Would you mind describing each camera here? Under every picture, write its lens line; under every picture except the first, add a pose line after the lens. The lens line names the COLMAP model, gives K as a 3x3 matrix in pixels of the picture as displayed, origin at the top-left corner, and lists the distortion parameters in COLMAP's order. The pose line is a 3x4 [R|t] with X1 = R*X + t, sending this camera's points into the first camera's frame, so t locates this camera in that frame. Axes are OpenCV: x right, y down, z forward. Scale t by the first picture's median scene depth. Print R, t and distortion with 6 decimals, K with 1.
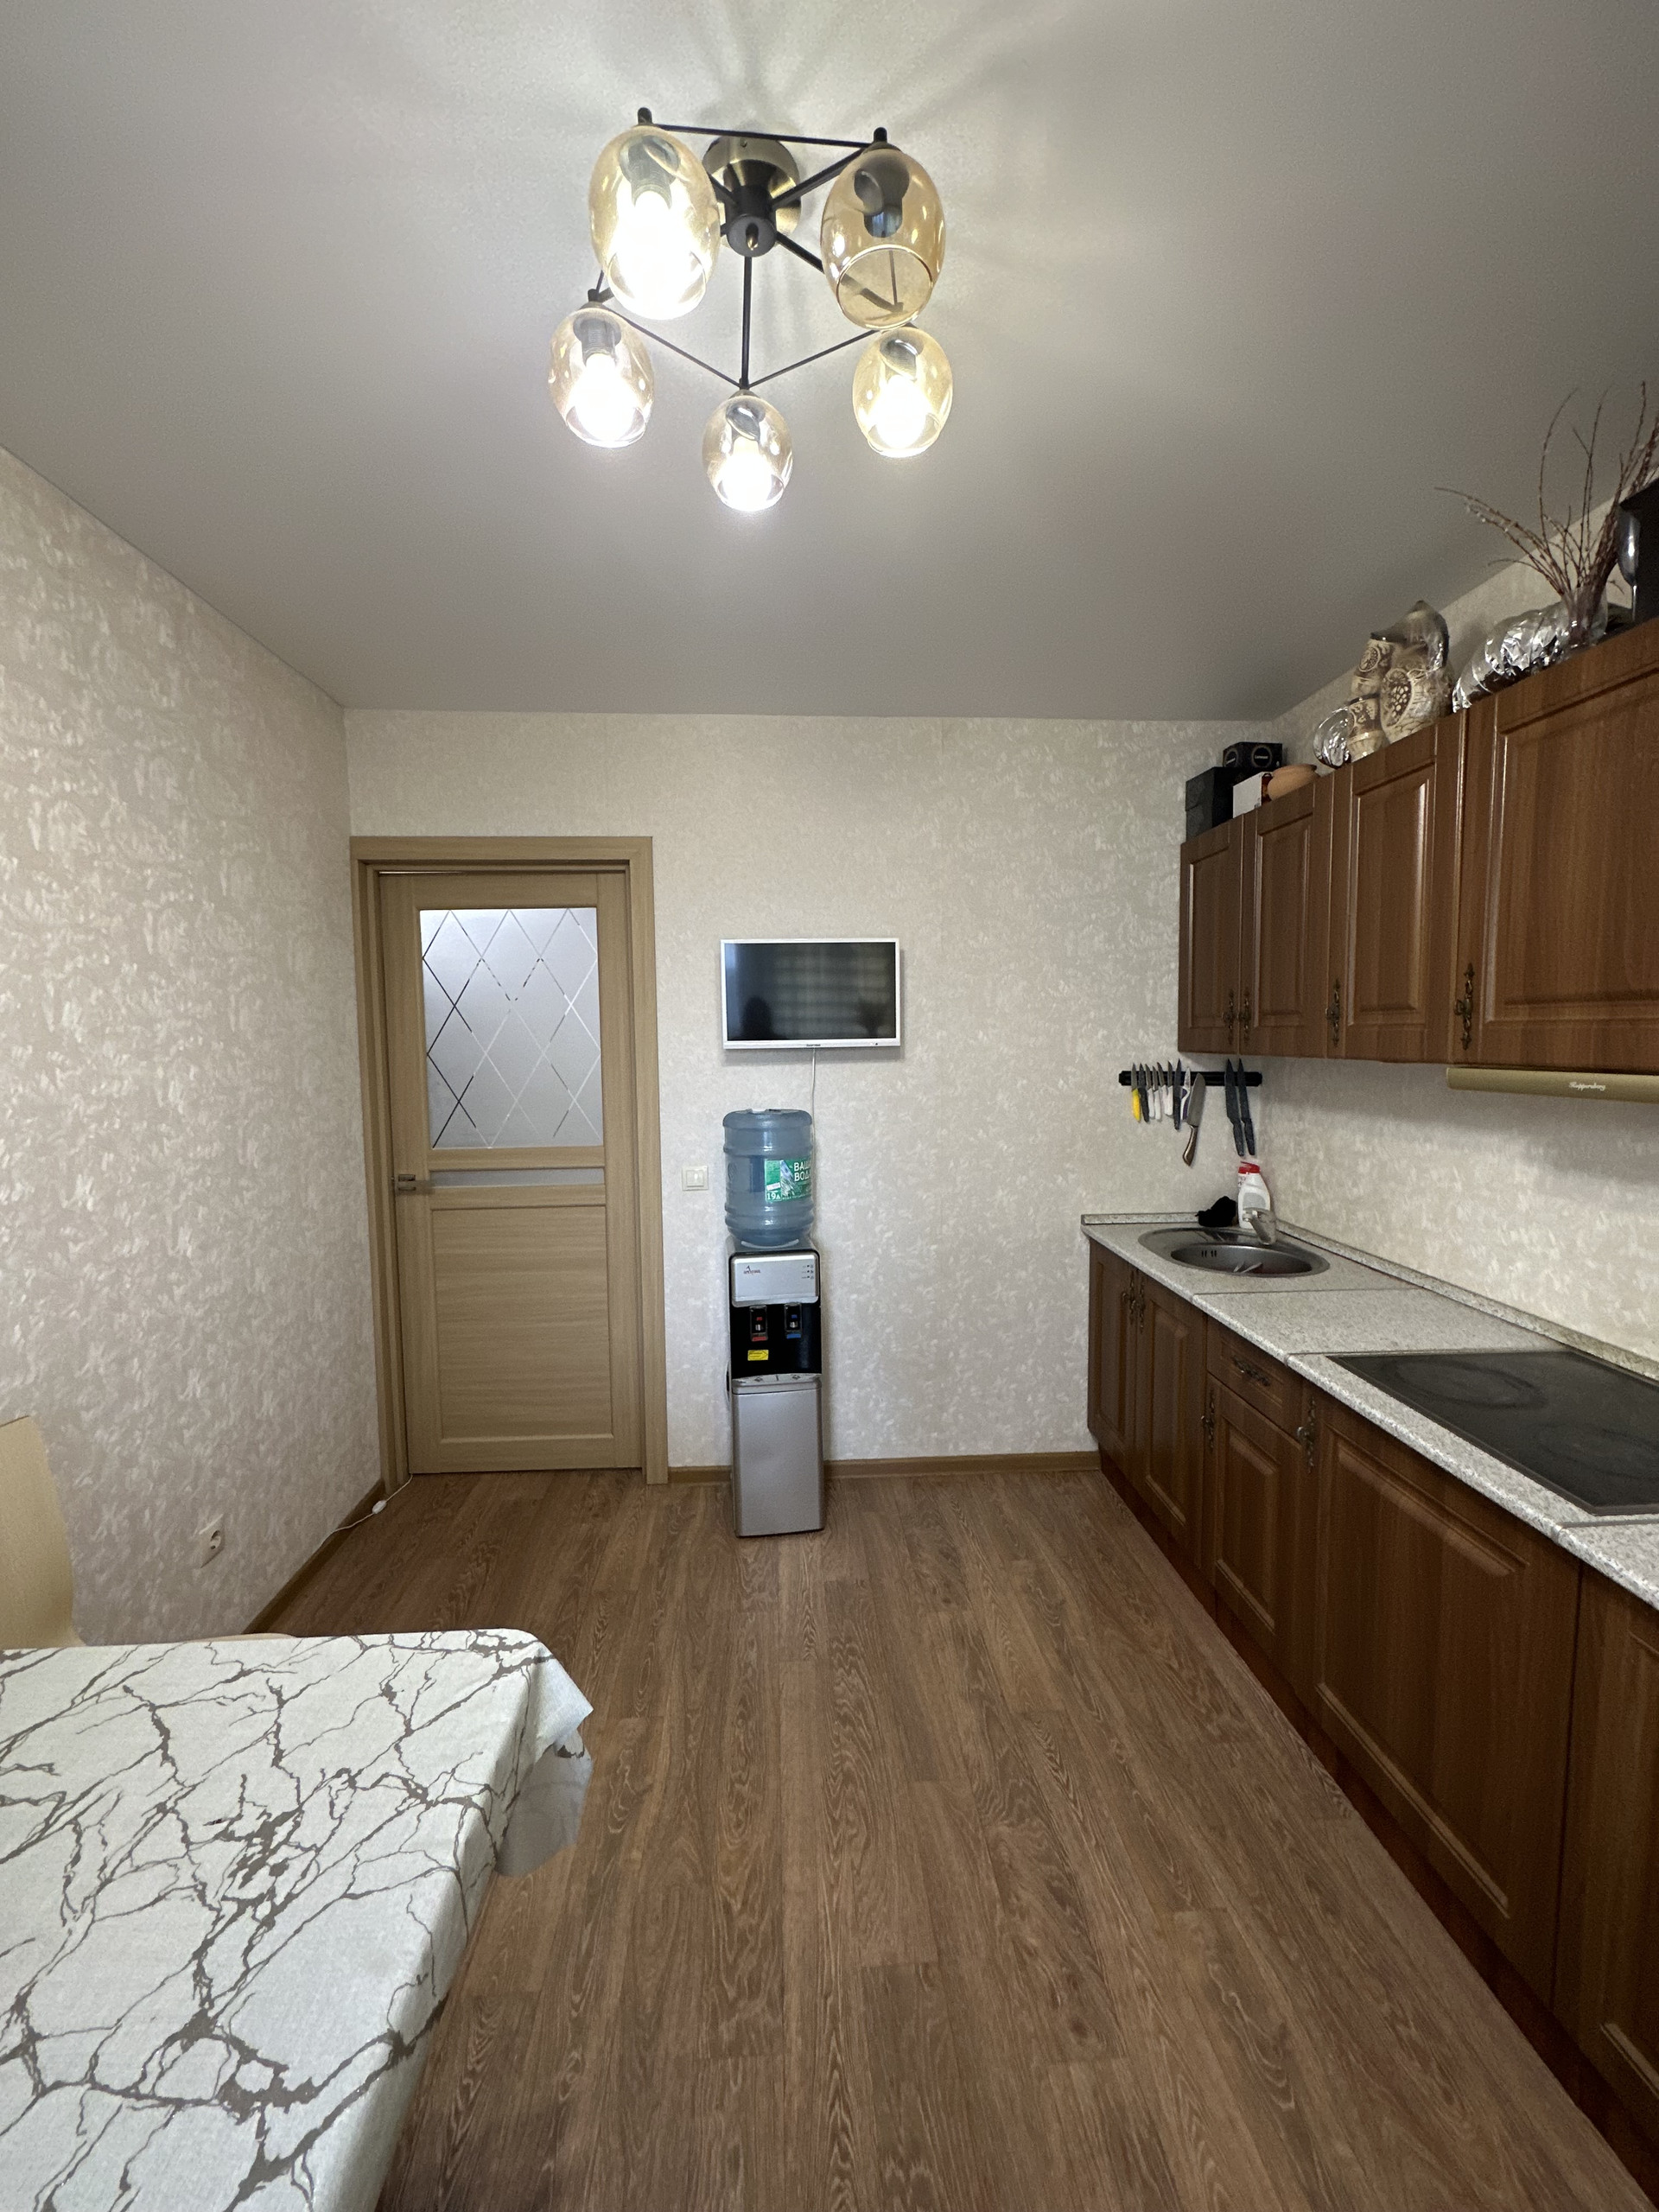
lens RADIAL K [[886.2, 0, 830.9], [0, 886.2, 1105.3], [0, 0, 1]] dist [-0.001472, -0.000097]
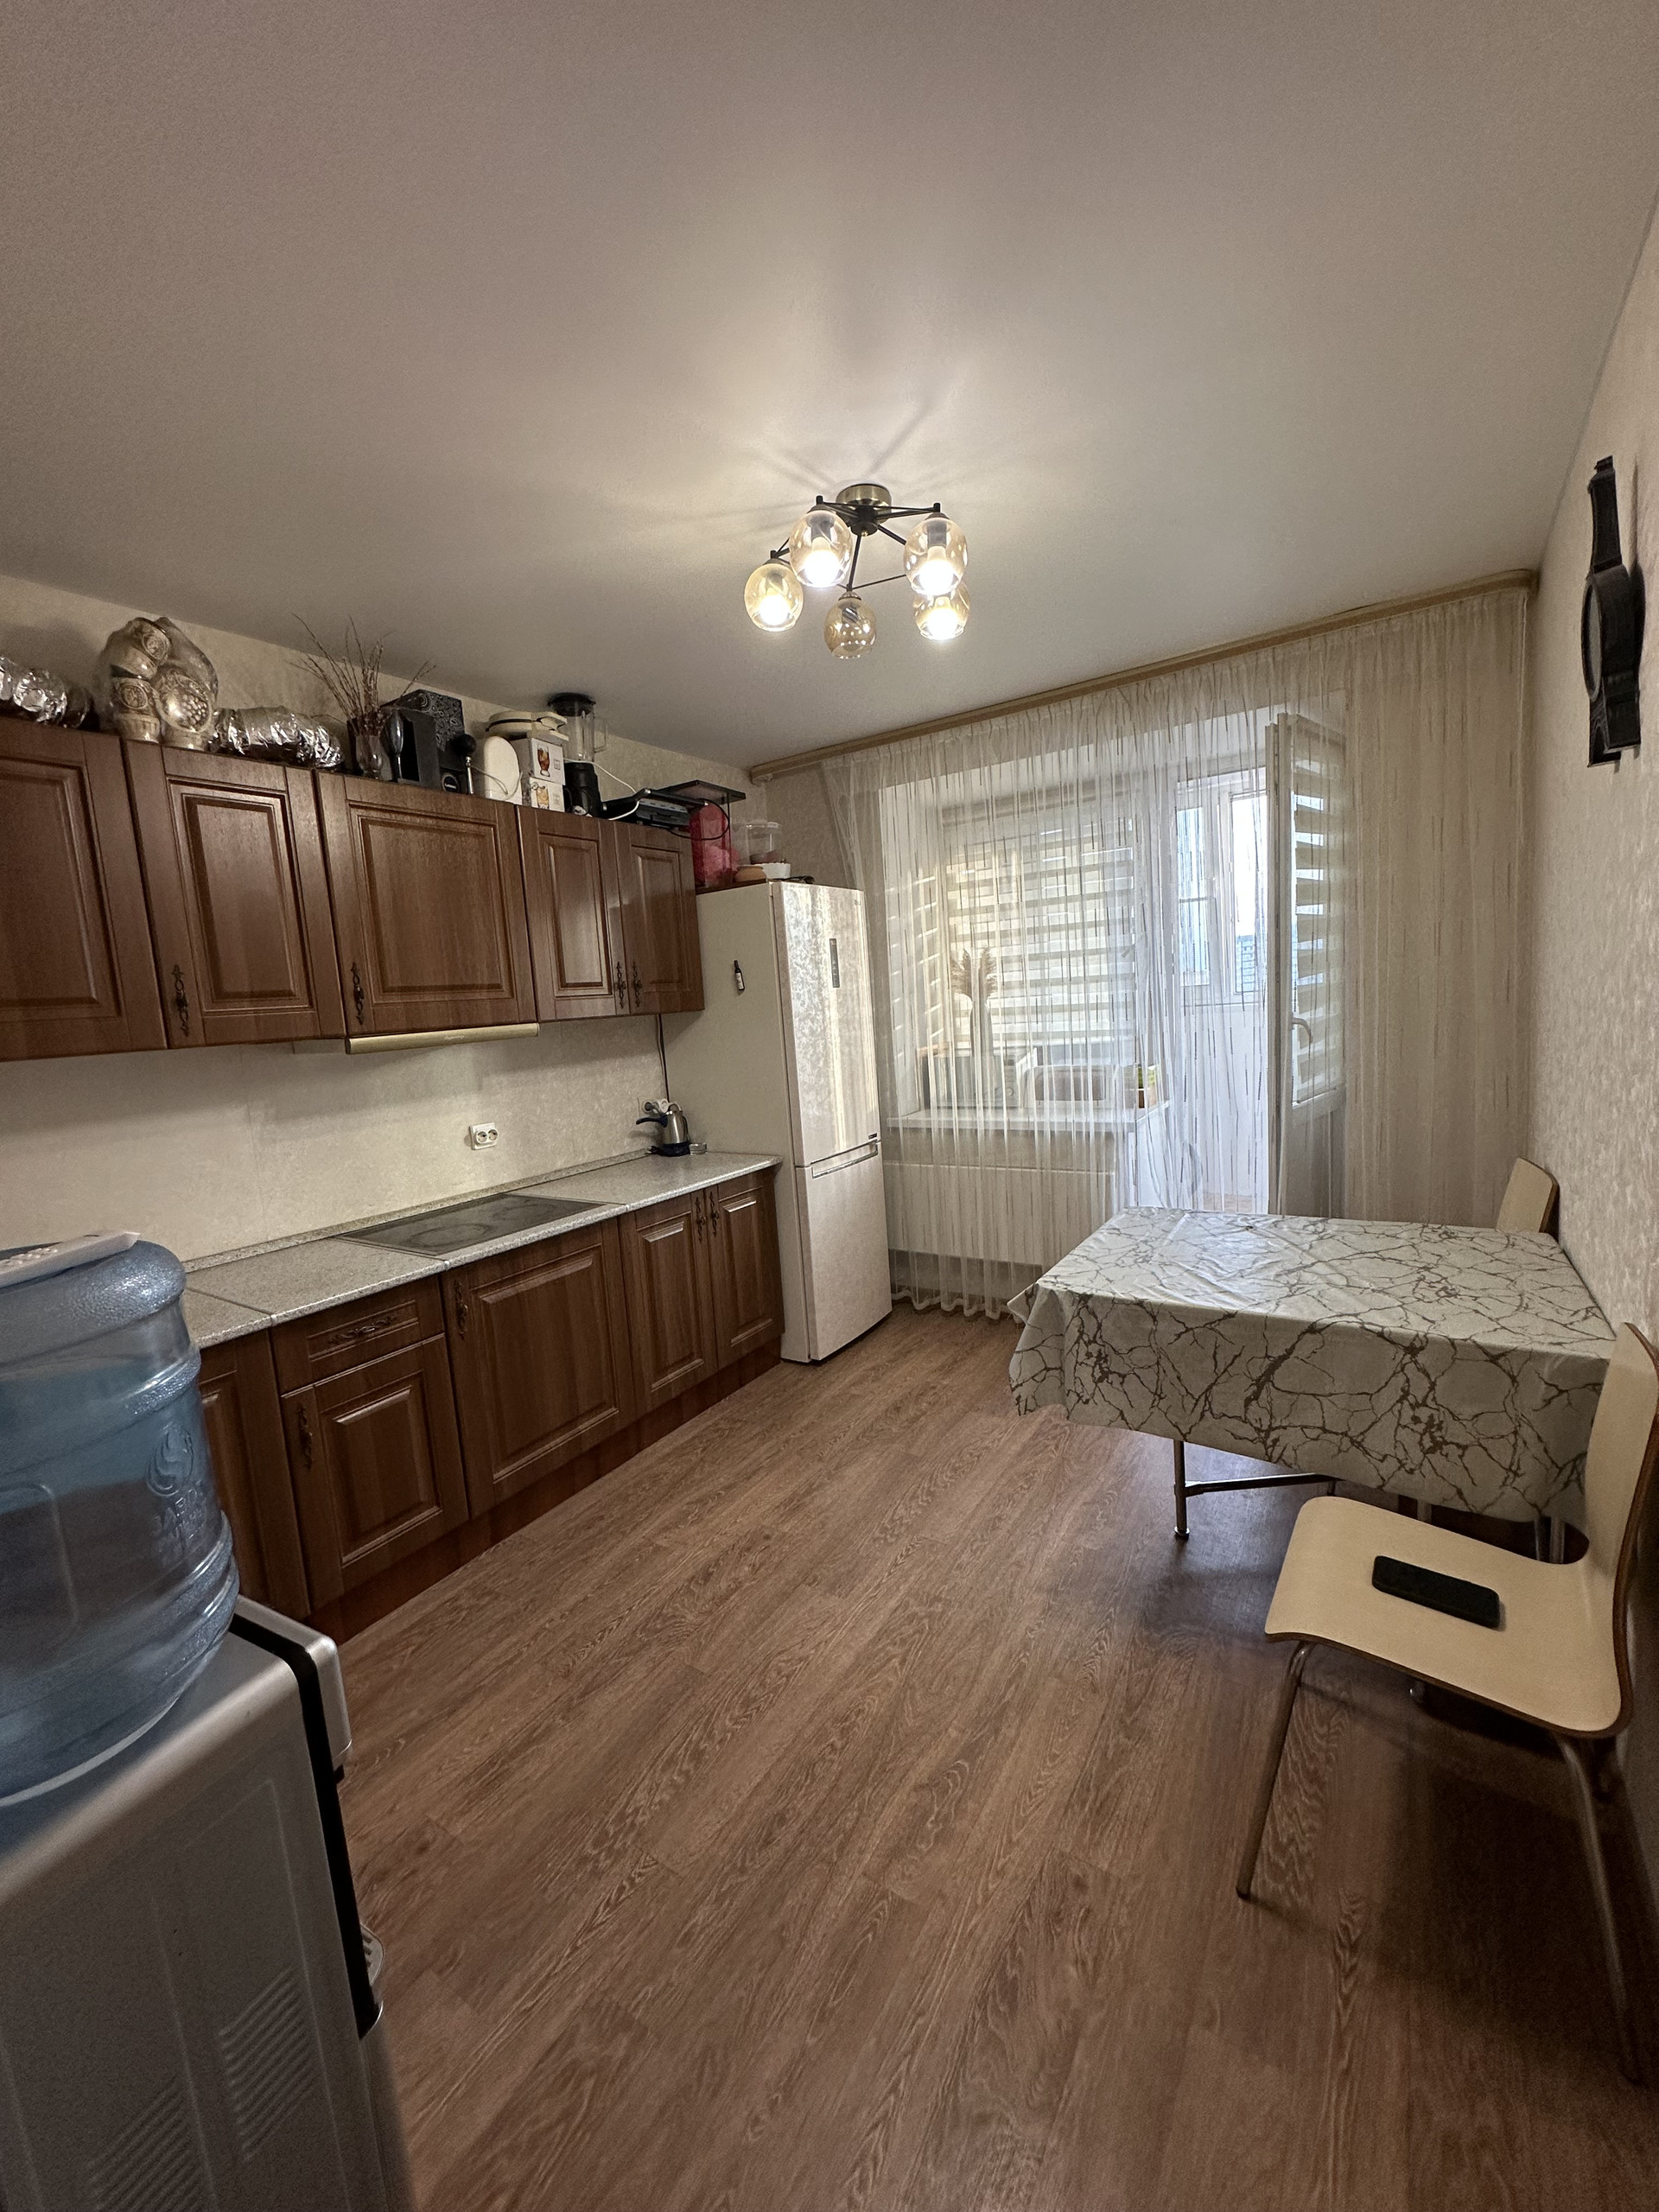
lens RADIAL K [[886.2, 0, 827.1], [0, 886.2, 1101.5], [0, 0, 1]] dist [-0.001472, -0.000097]
pose [[-0.796757, -0.005917, 0.604271, -0.599514], [0.124339, 0.976951, 0.173512, -0.080789], [-0.591370, 0.213382, -0.777656, 1.424897]]
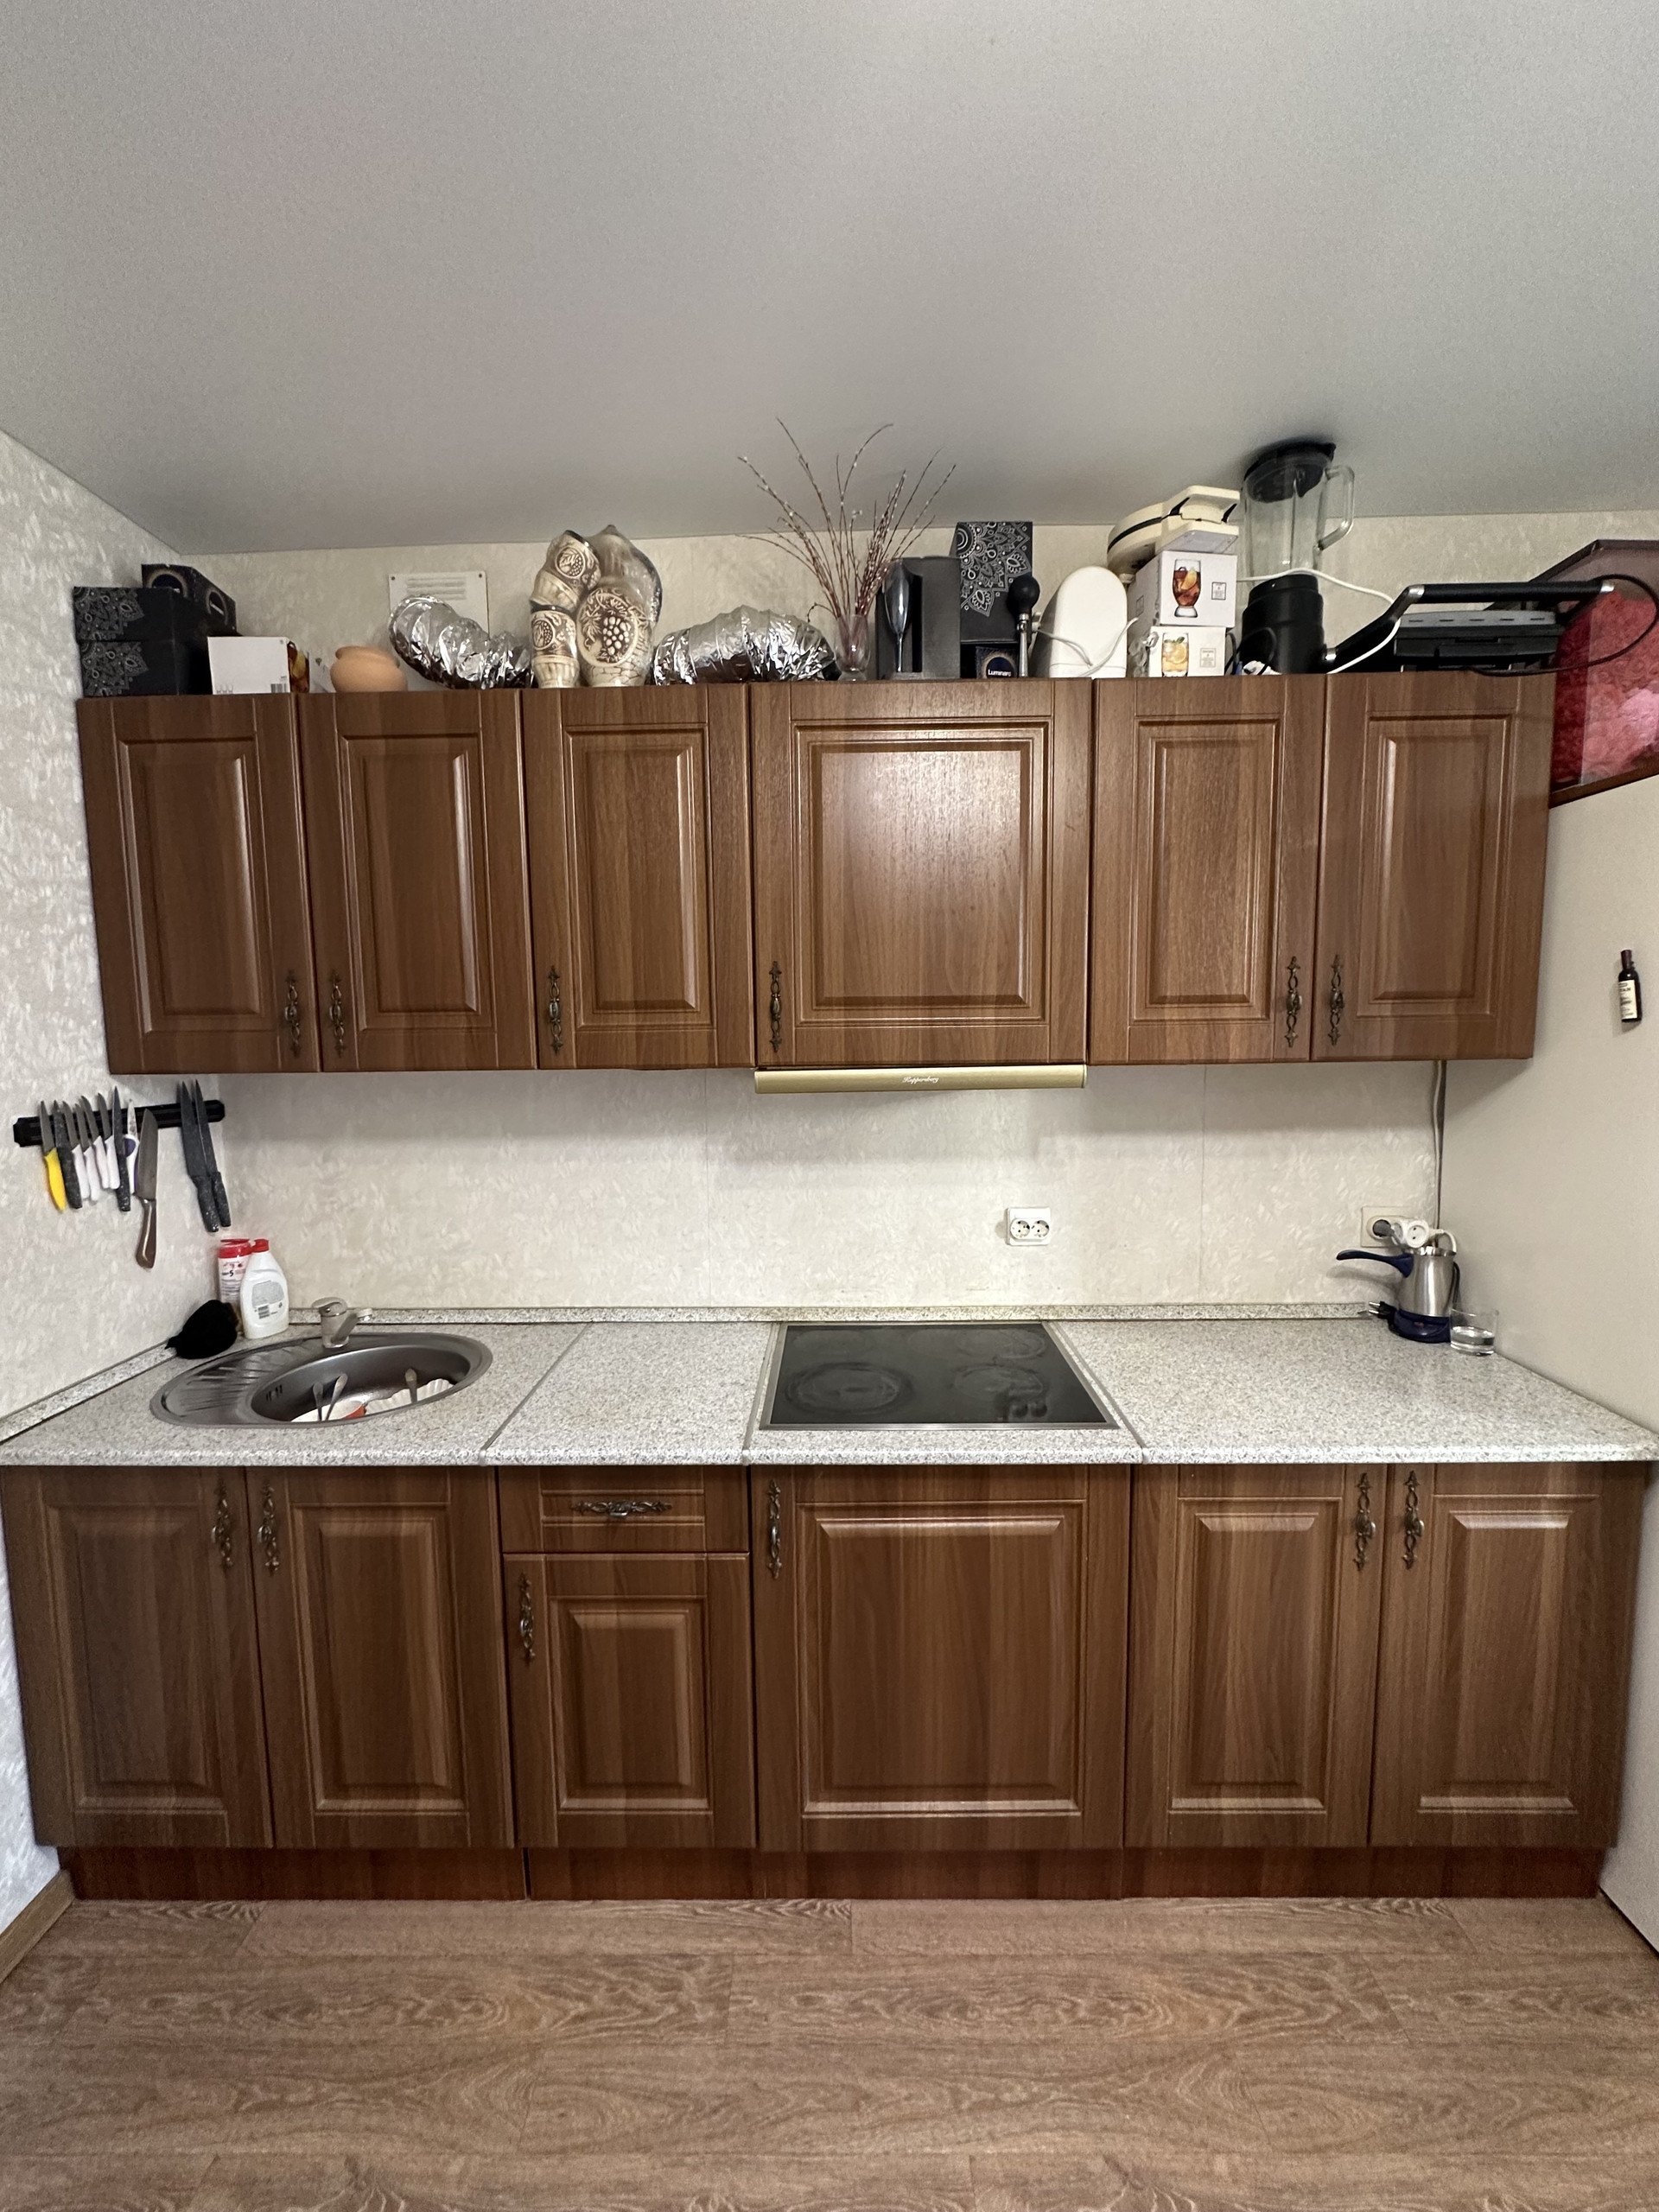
lens RADIAL K [[886.2, 0, 825.6], [0, 886.2, 1103.0], [0, 0, 1]] dist [-0.001472, -0.000097]
pose [[0.074934, -0.081457, 0.993856, -0.198966], [0.092434, 0.992934, 0.074412, -0.062973], [-0.992895, 0.086290, 0.081934, 0.743310]]
